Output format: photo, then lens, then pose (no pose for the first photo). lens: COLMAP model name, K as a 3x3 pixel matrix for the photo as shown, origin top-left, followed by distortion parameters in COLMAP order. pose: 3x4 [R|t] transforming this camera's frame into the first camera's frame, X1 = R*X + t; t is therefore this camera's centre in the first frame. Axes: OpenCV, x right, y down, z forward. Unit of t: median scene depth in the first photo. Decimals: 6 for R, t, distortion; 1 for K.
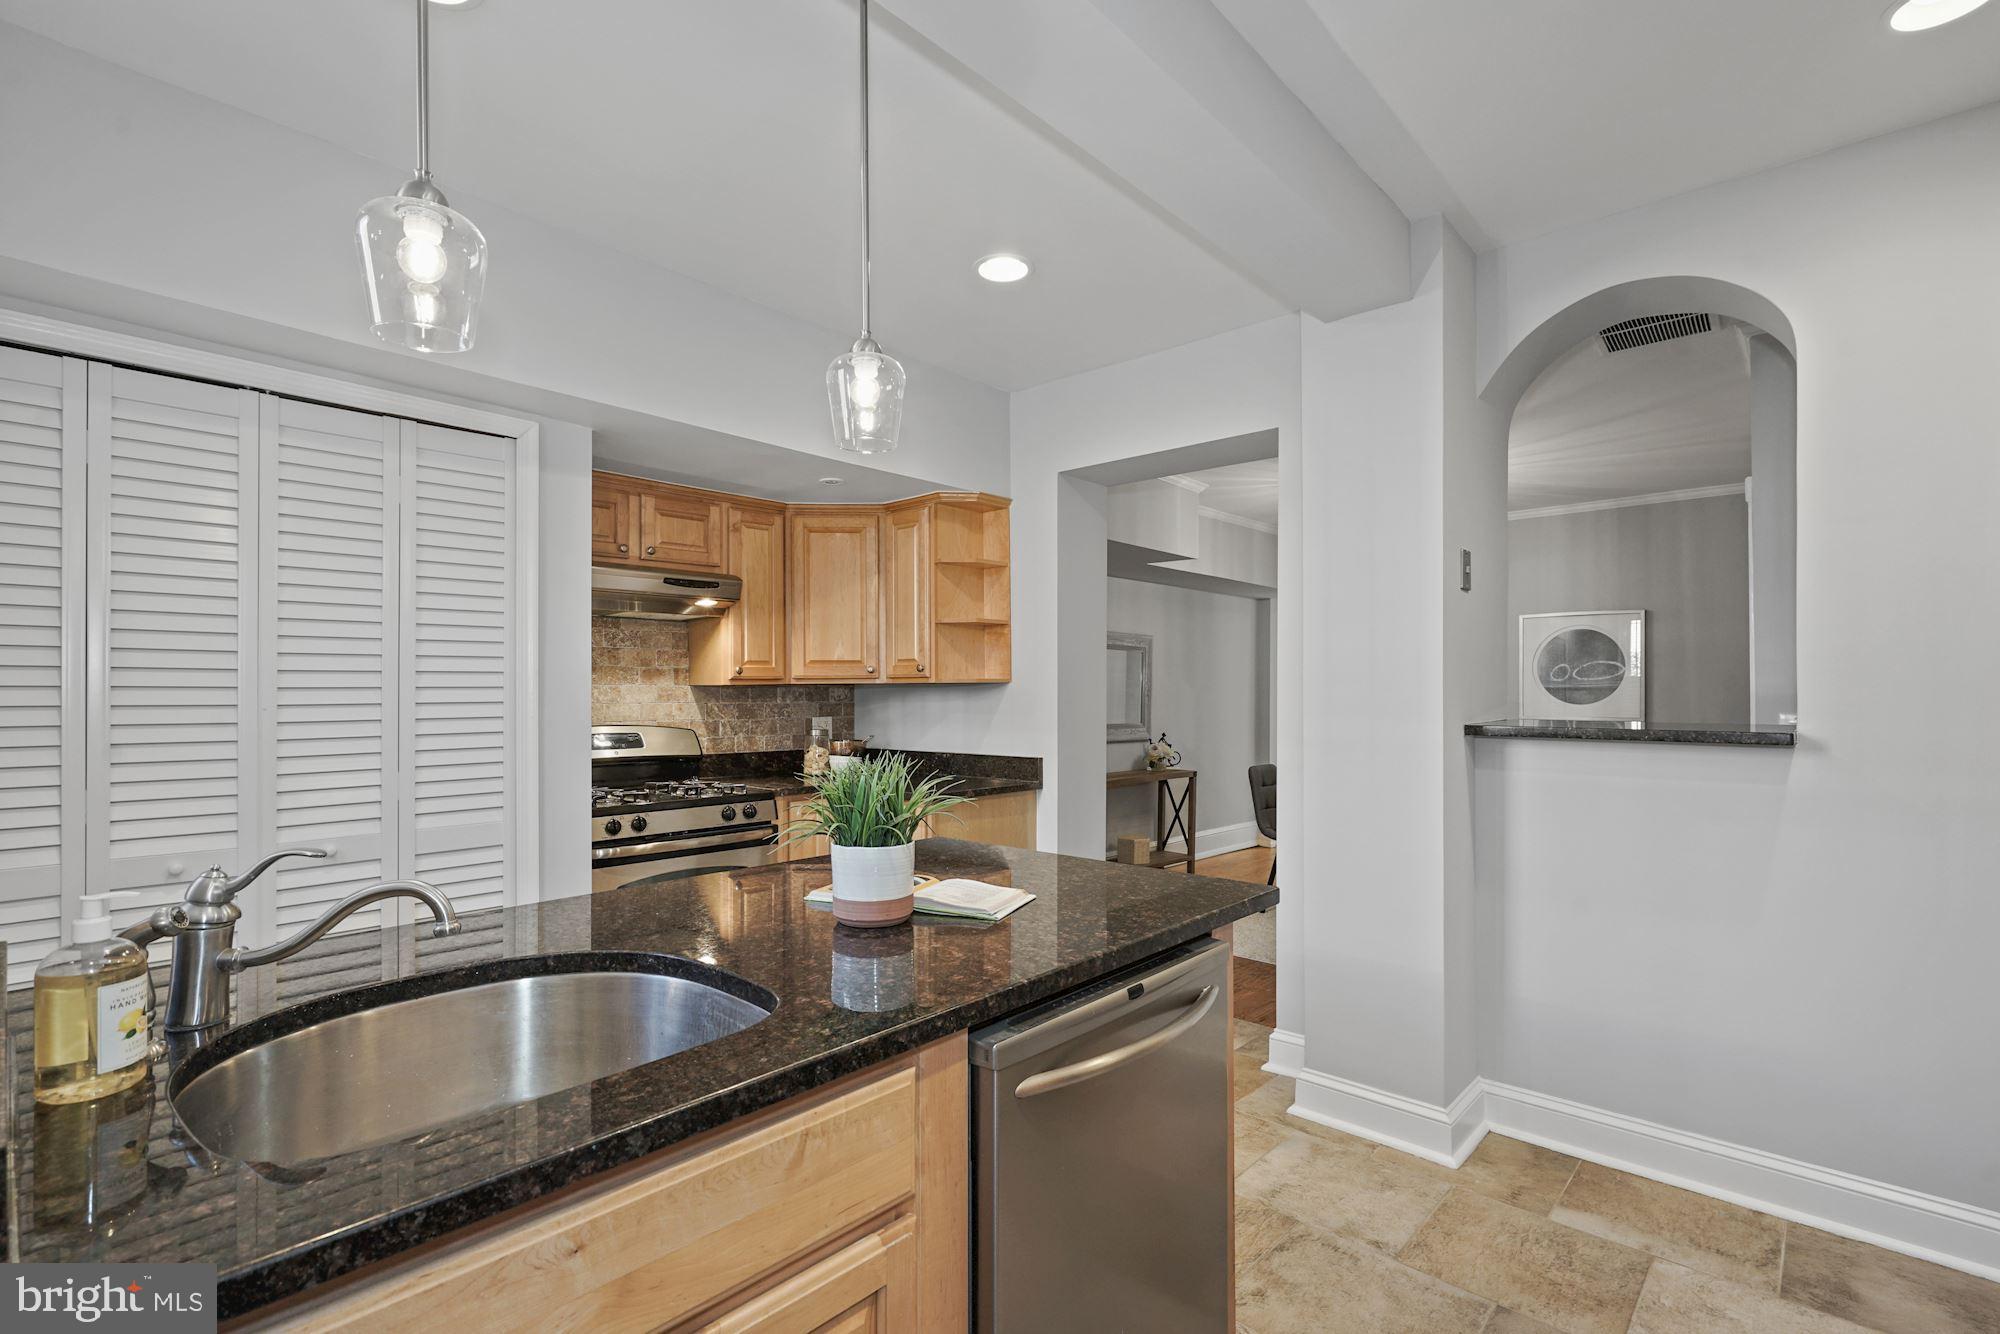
lens RADIAL K [[929.5, 0, 994.8], [0, 929.5, 685.2], [0, 0, 1]] dist [-0.006682, 0.002706]
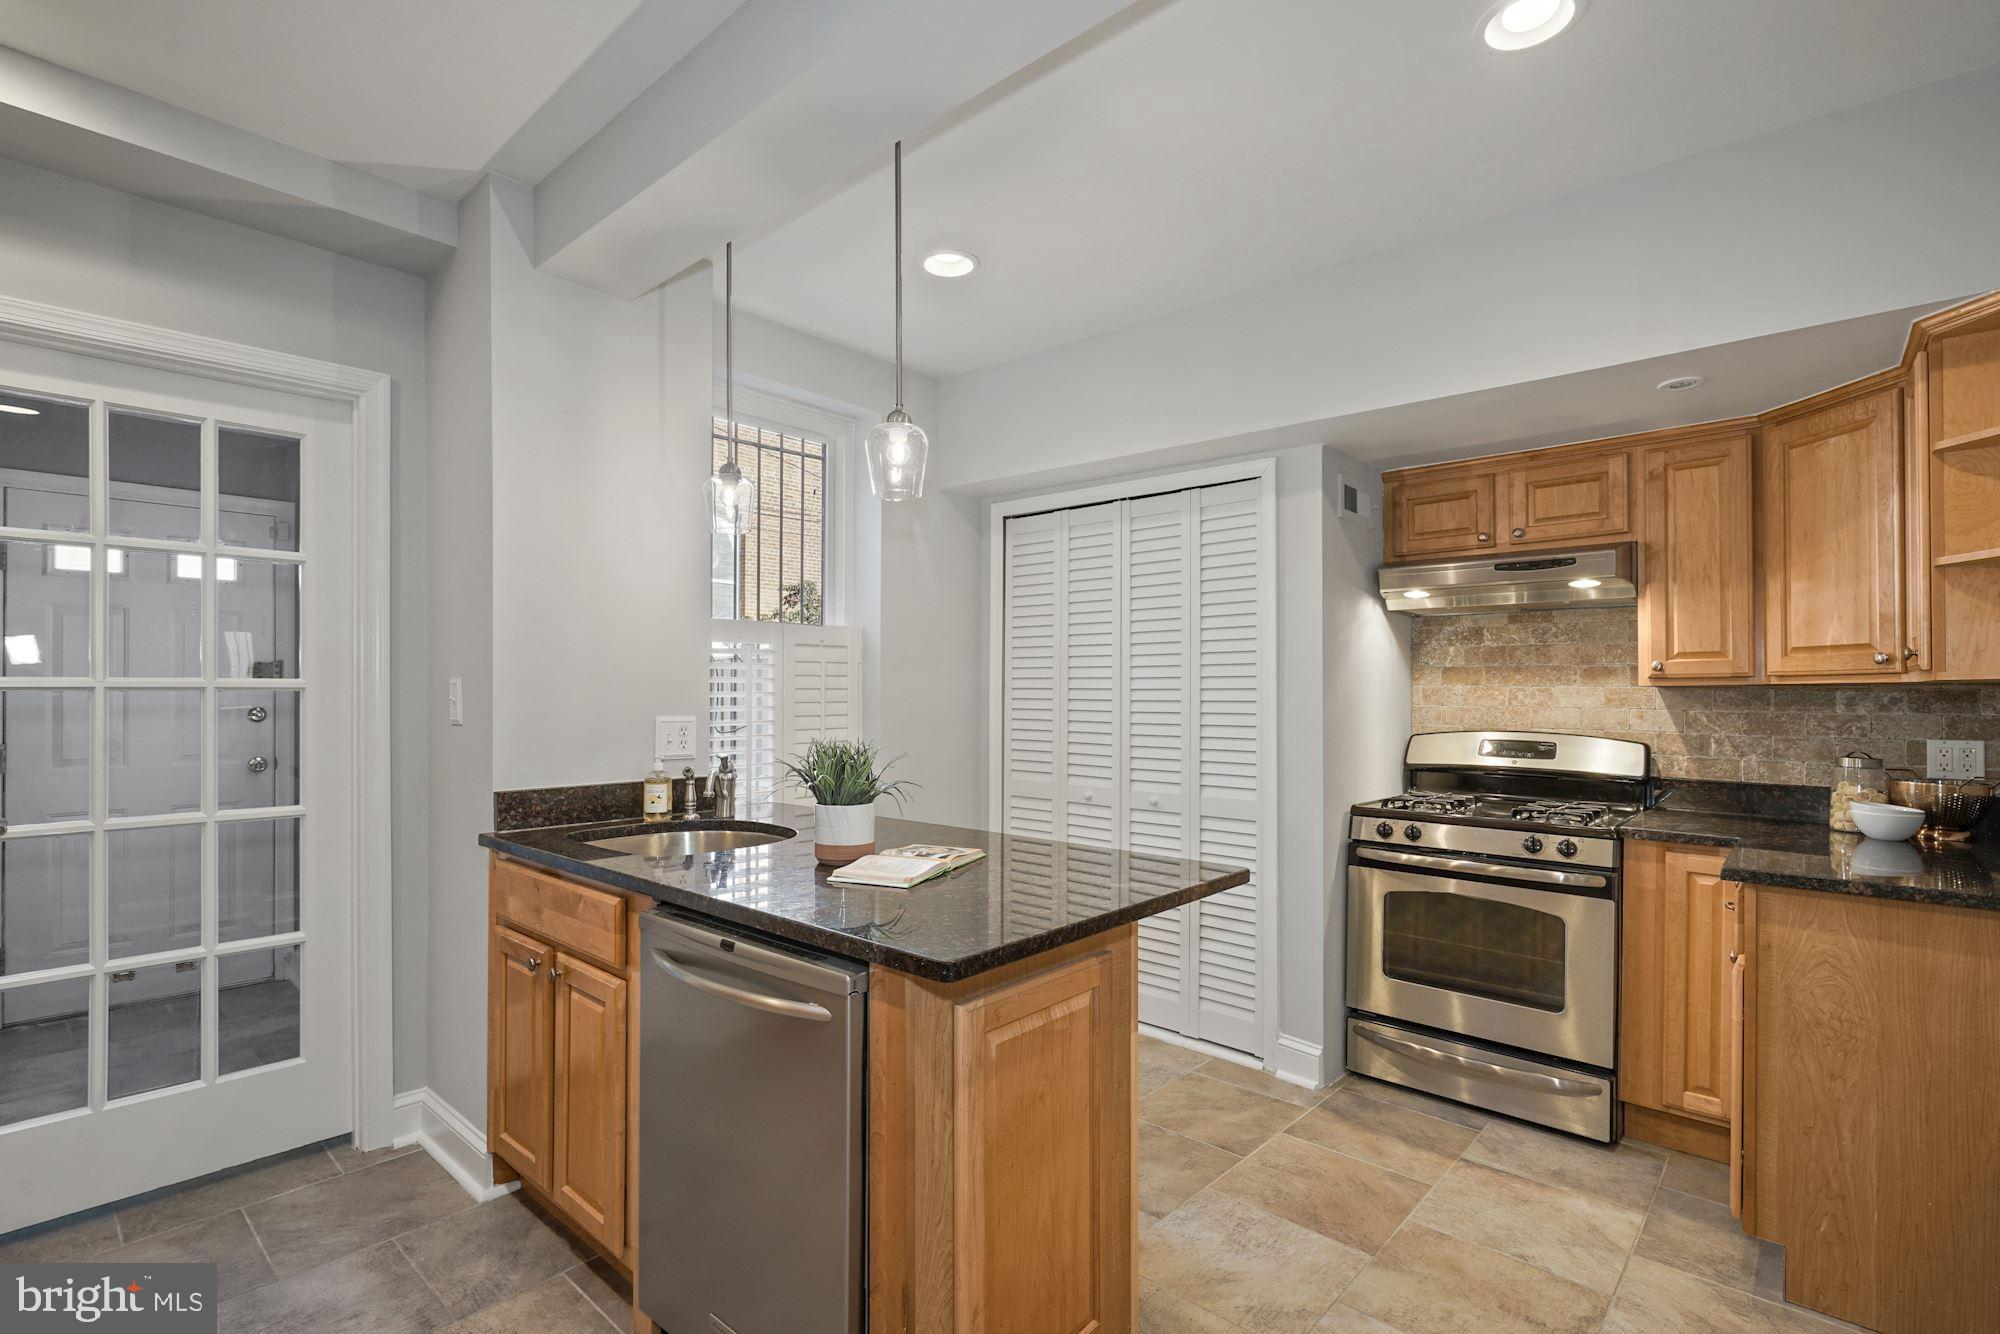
lens RADIAL K [[929.5, 0, 1000.2], [0, 929.5, 681.7], [0, 0, 1]] dist [-0.006682, 0.002706]
pose [[0.004025, -0.010283, -0.999939, 0.459909], [-0.000210, 0.999947, -0.010284, 0.004195], [0.999992, 0.000252, 0.004022, 0.466449]]
